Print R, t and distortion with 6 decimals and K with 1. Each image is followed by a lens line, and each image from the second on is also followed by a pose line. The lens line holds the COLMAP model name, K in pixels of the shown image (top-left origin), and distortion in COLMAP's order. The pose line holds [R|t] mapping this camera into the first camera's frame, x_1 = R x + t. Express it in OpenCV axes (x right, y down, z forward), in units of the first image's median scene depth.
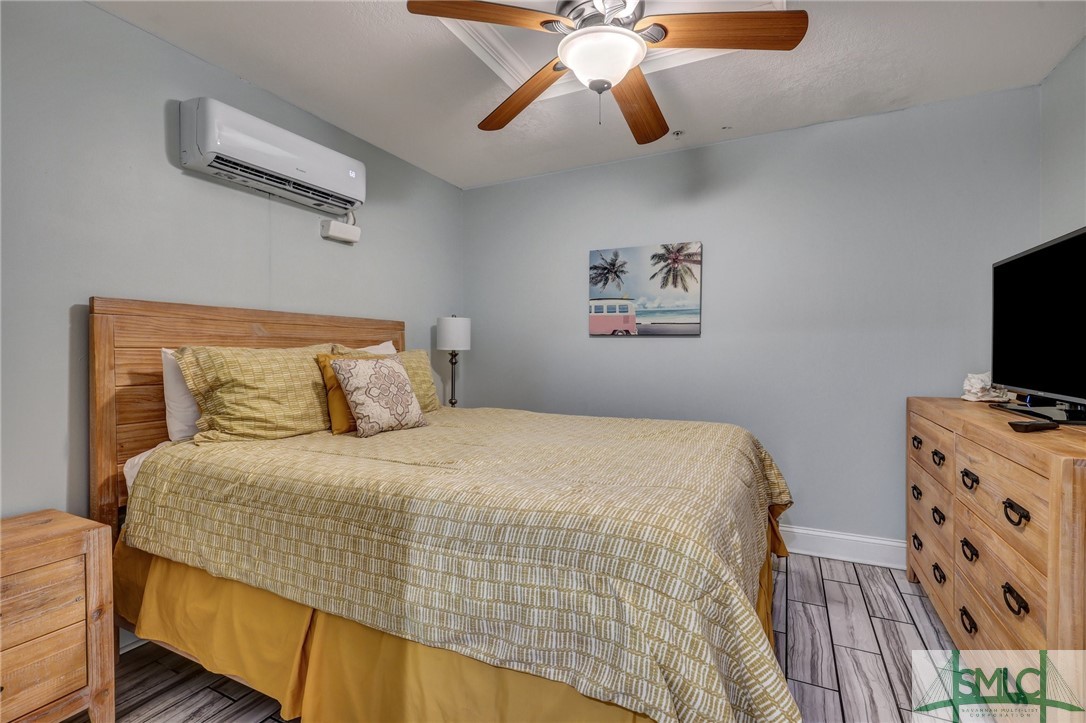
lens RADIAL K [[504.8, 0, 544.1], [0, 504.8, 358.5], [0, 0, 1]] dist [0.000080, -0.000770]
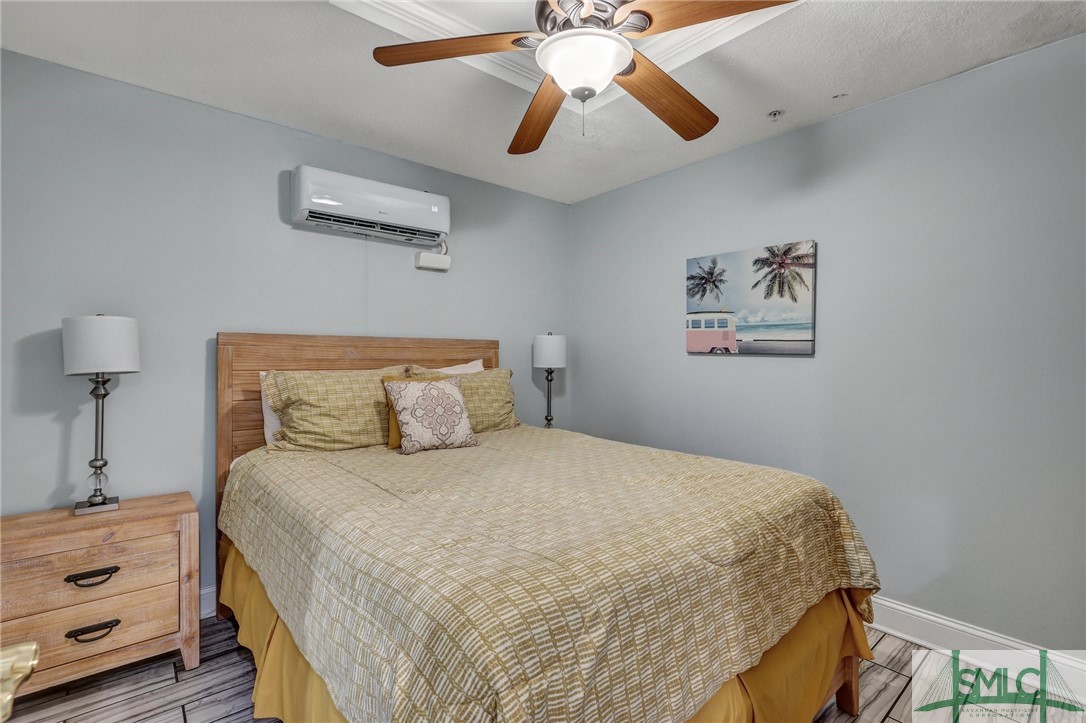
lens RADIAL K [[504.8, 0, 541.5], [0, 504.8, 357.8], [0, 0, 1]] dist [0.000080, -0.000770]
pose [[0.914814, 0.006139, -0.403828, 0.327653], [-0.009255, 0.999941, -0.005765, -0.045764], [0.403769, 0.009011, 0.914817, 0.112229]]
